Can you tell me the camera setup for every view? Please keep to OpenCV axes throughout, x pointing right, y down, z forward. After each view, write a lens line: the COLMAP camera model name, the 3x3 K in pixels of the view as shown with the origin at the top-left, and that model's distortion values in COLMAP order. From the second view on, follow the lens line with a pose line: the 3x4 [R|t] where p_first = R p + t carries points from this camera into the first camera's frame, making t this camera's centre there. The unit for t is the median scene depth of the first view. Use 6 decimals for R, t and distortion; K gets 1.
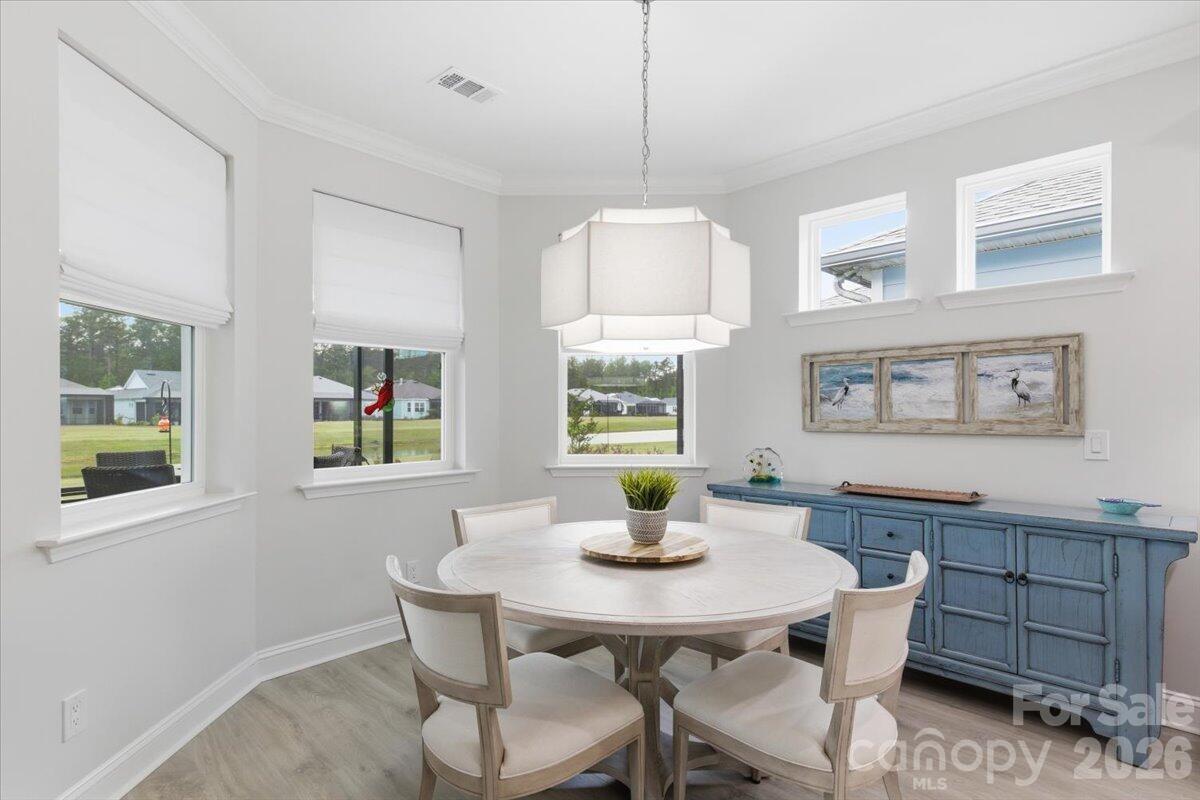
lens RADIAL K [[608.5, 0, 604.1], [0, 608.5, 407.0], [0, 0, 1]] dist [0.007978, -0.004912]
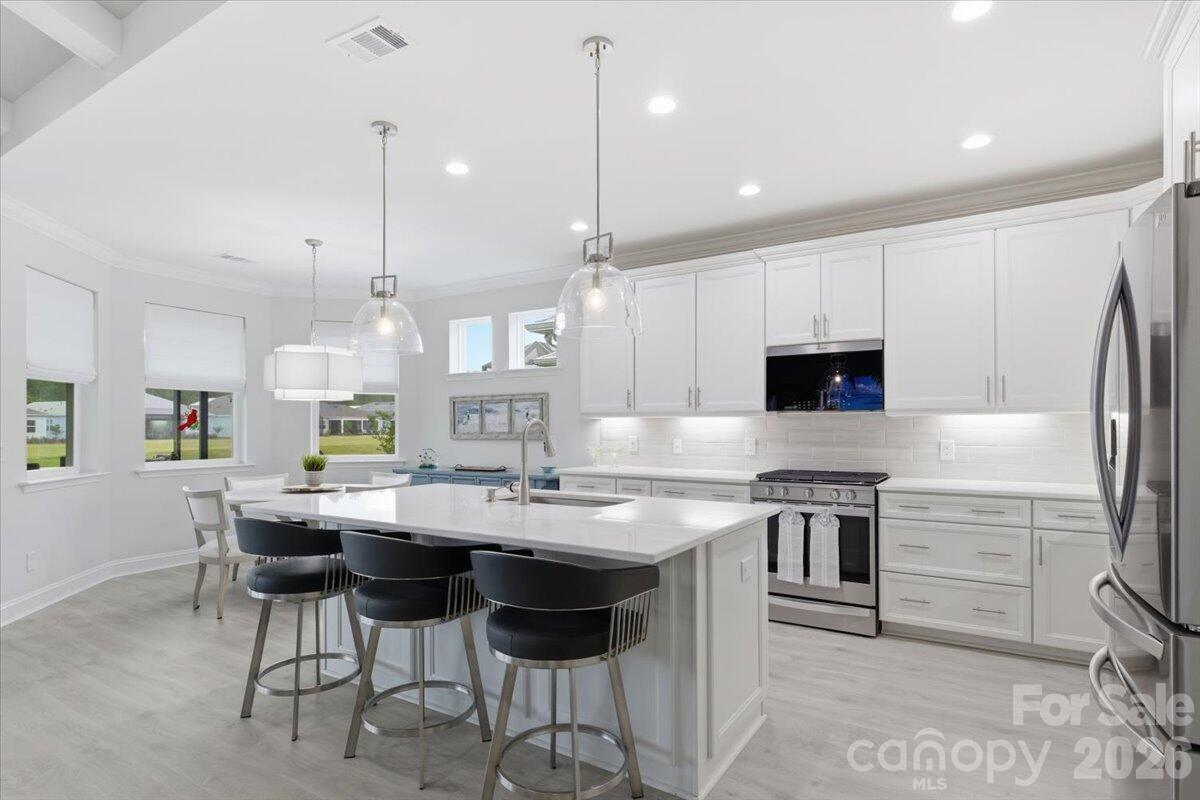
lens RADIAL K [[608.5, 0, 597.2], [0, 608.5, 420.8], [0, 0, 1]] dist [0.007978, -0.004912]
pose [[0.976741, 0.001589, 0.214416, 0.431022], [-0.000375, 0.999984, -0.005702, -0.006028], [-0.214422, 0.005489, 0.976726, -1.022205]]
